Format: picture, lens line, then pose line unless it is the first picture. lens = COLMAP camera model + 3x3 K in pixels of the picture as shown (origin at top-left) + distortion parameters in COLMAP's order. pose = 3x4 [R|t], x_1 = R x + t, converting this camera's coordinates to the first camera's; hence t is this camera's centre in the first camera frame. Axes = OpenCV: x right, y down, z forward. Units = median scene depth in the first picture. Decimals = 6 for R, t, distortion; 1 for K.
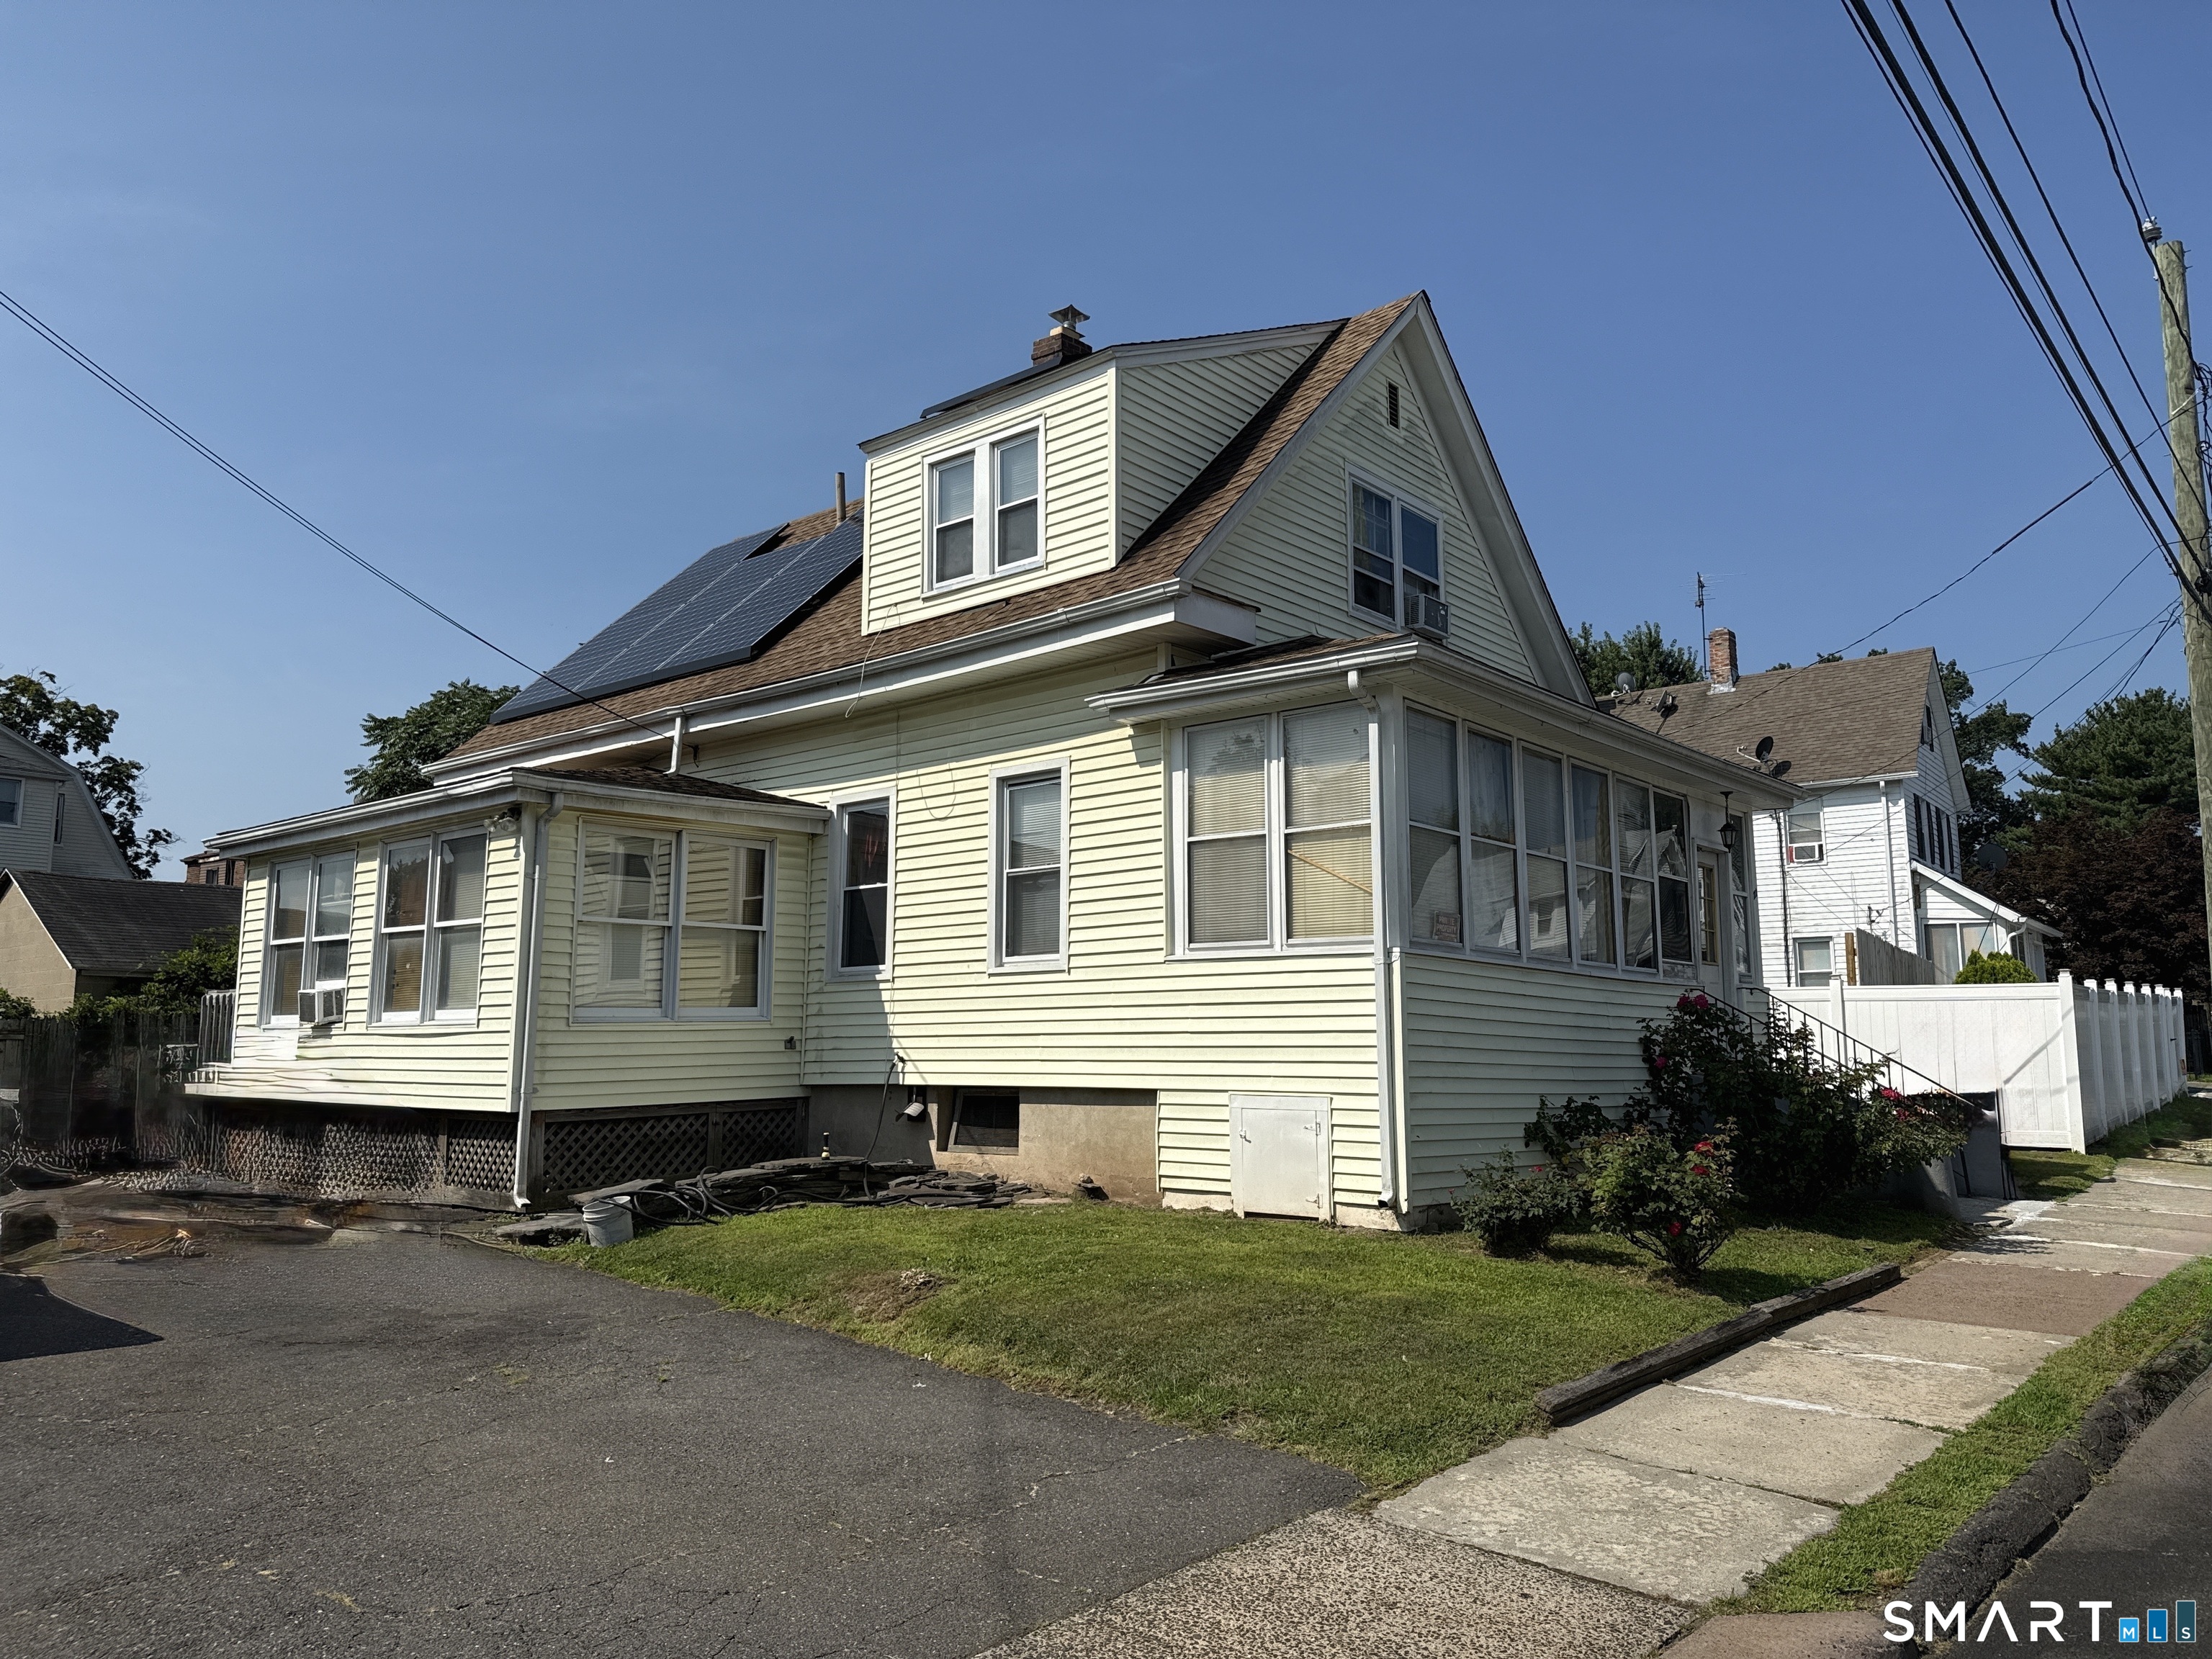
lens RADIAL K [[1538.7, 0, 1115.7], [0, 1538.7, 839.0], [0, 0, 1]] dist [0.153896, -0.246557]
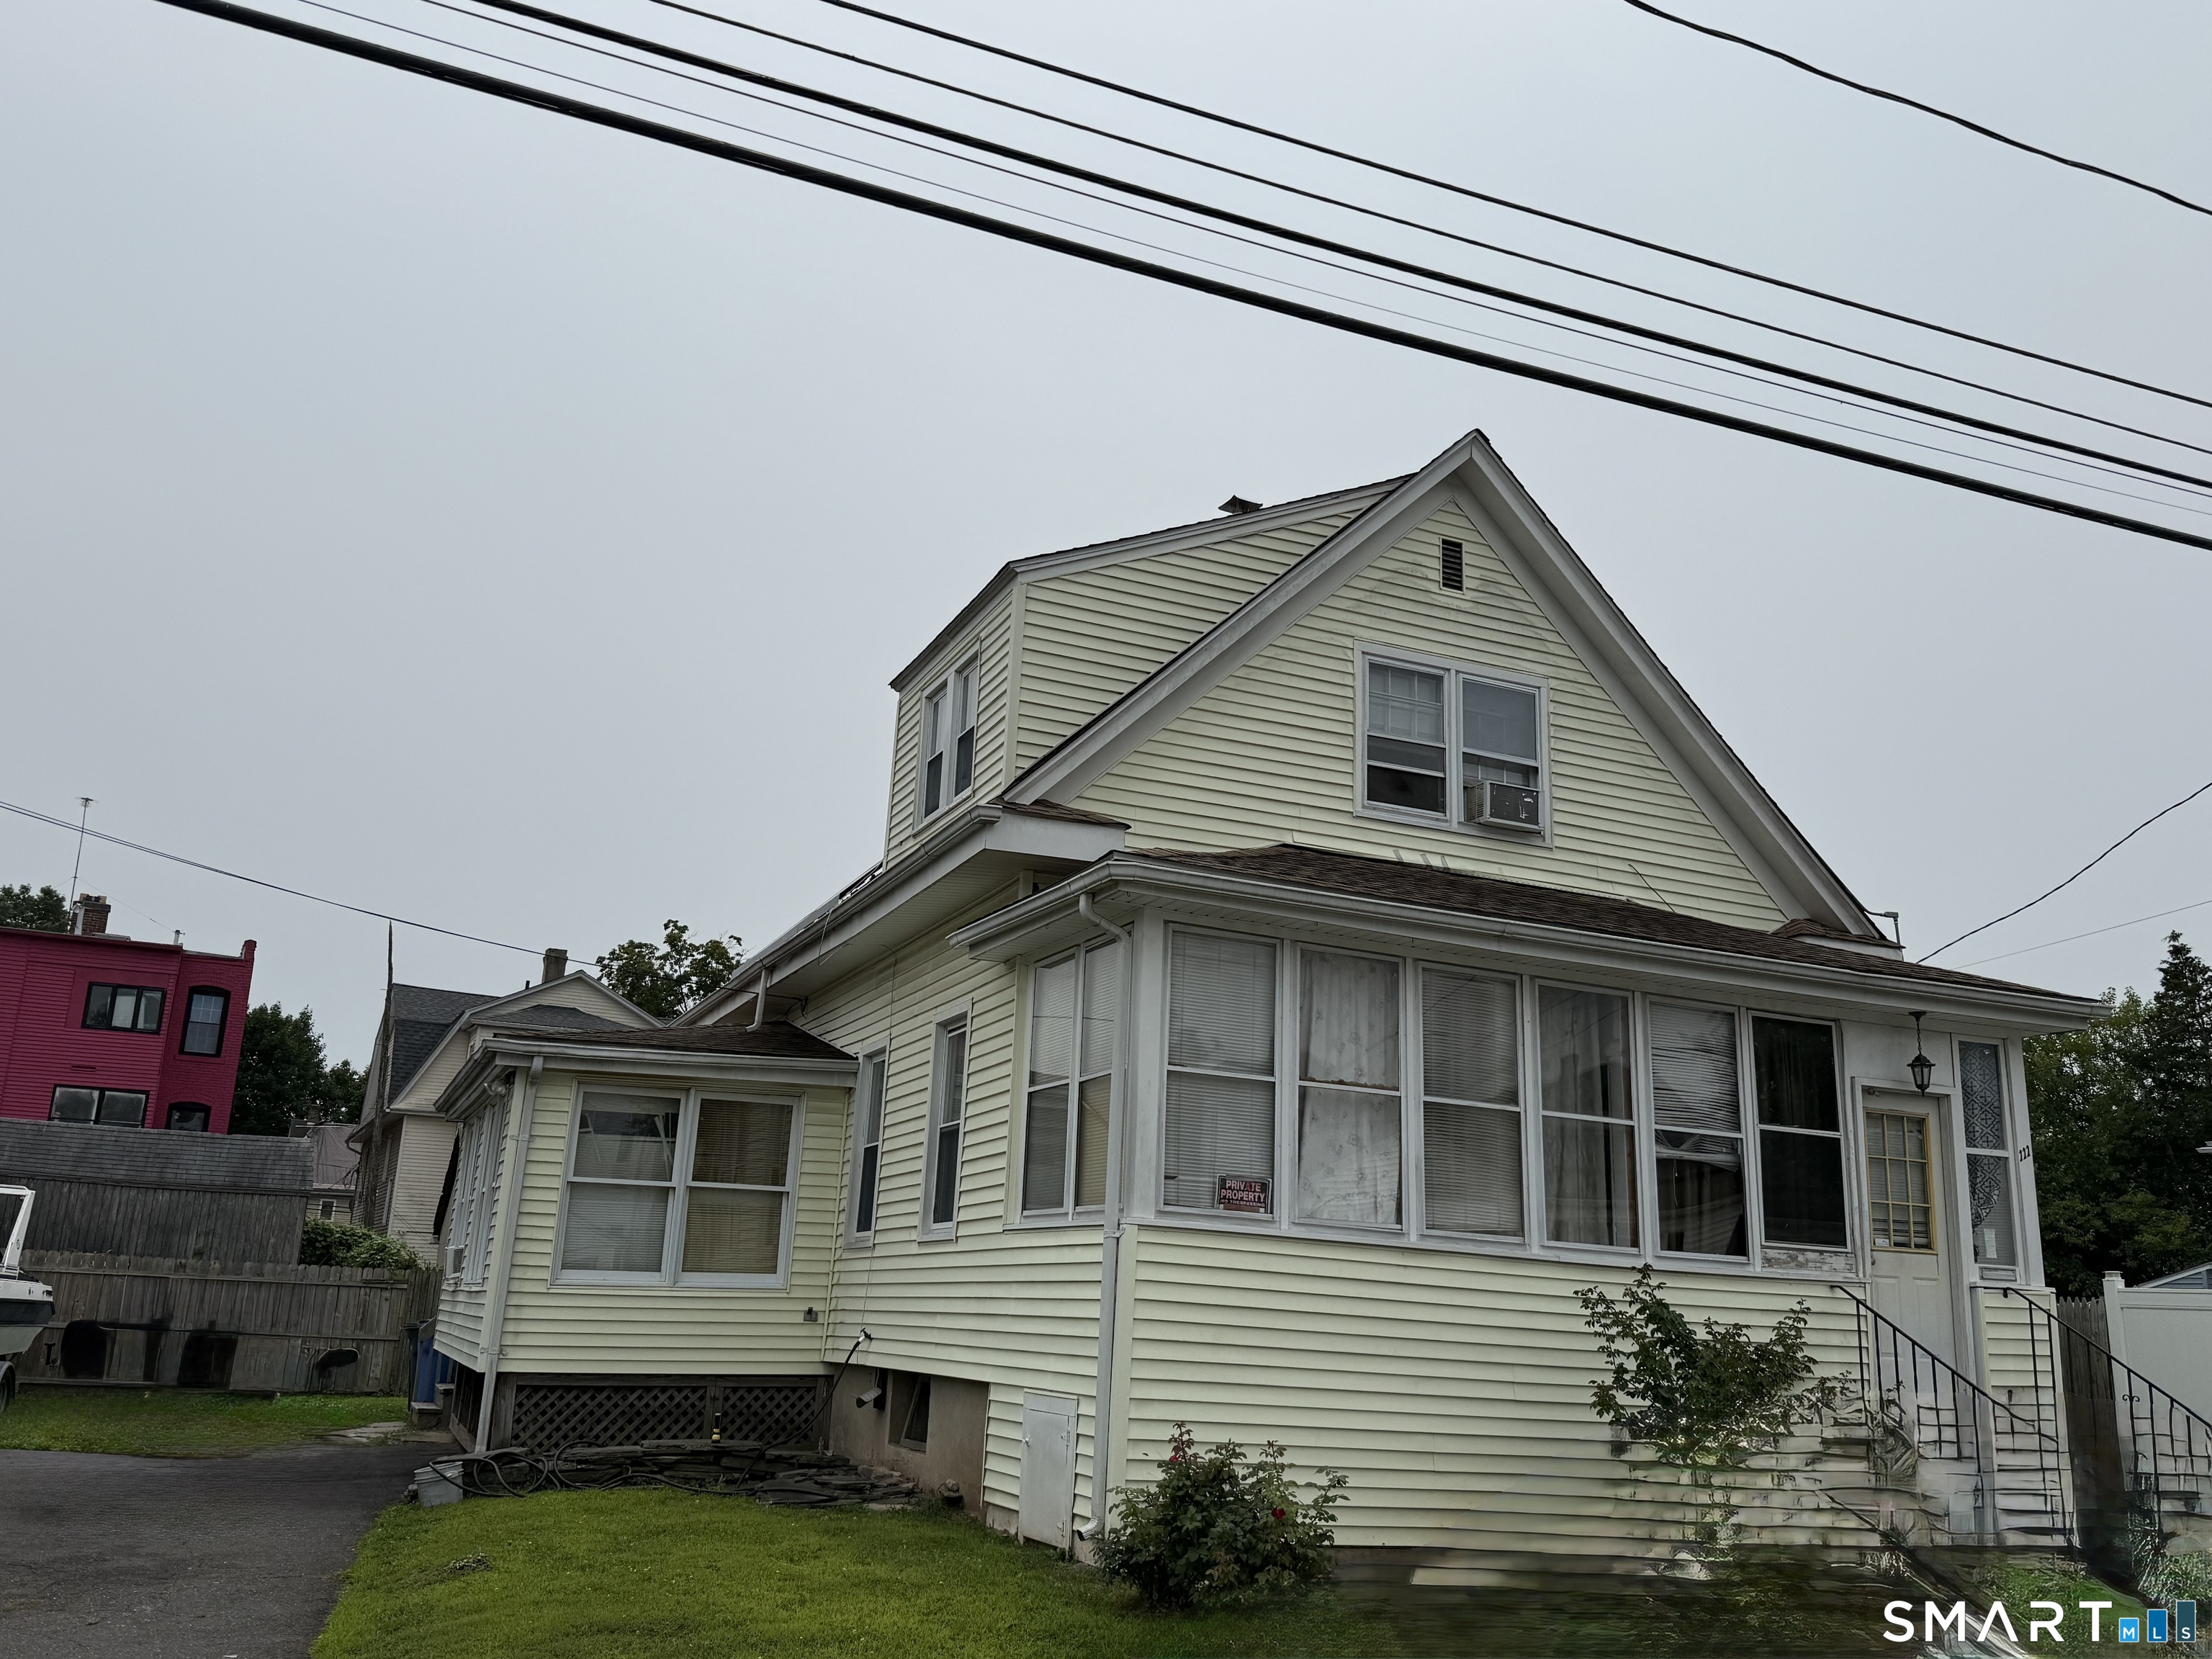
lens RADIAL K [[1800.9, 0, 1106.0], [0, 1800.9, 829.5], [0, 0, 1]] dist [0.116687, -0.215588]
pose [[0.896368, -0.077946, -0.436405, 0.508030], [0.017376, 0.989842, -0.141105, -0.001089], [0.442971, 0.118899, 0.888617, 0.074167]]
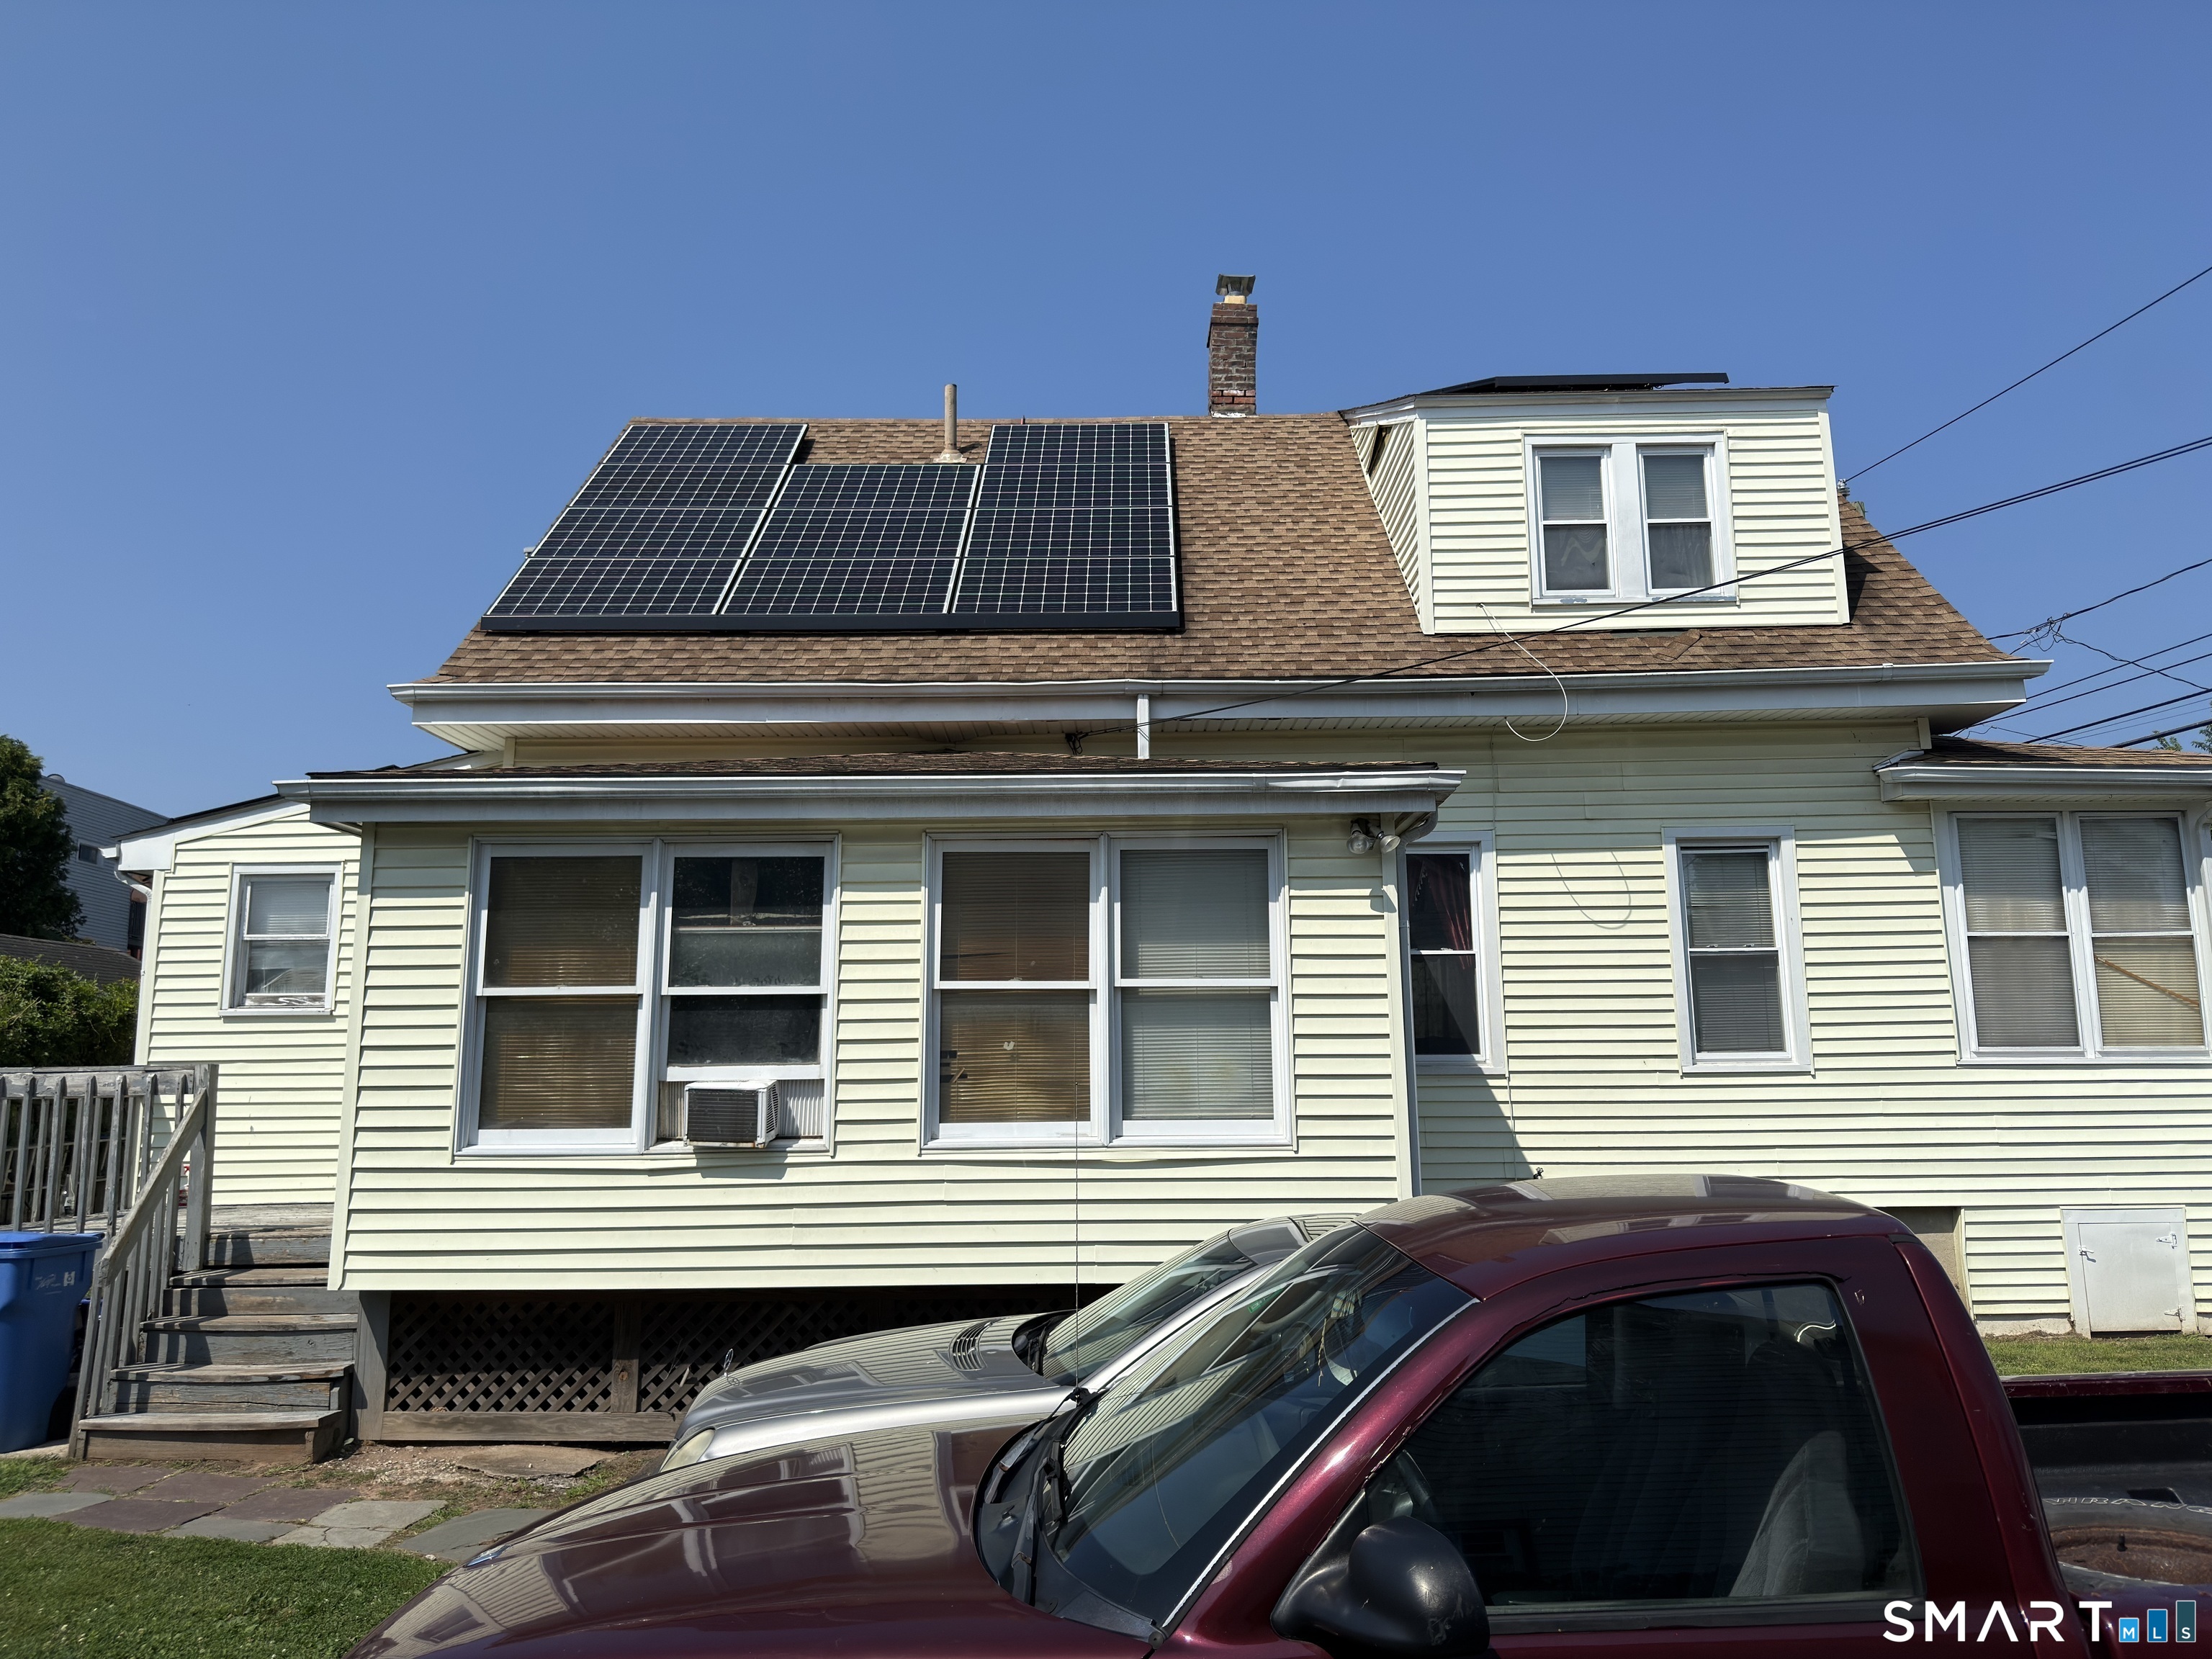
lens RADIAL K [[1553.9, 0, 1114.6], [0, 1553.9, 841.7], [0, 0, 1]] dist [0.103436, -0.143670]
pose [[0.762875, 0.096339, 0.639328, -0.884905], [-0.077139, 0.995335, -0.057939, 0.036706], [-0.641928, -0.005117, 0.766748, 0.553645]]
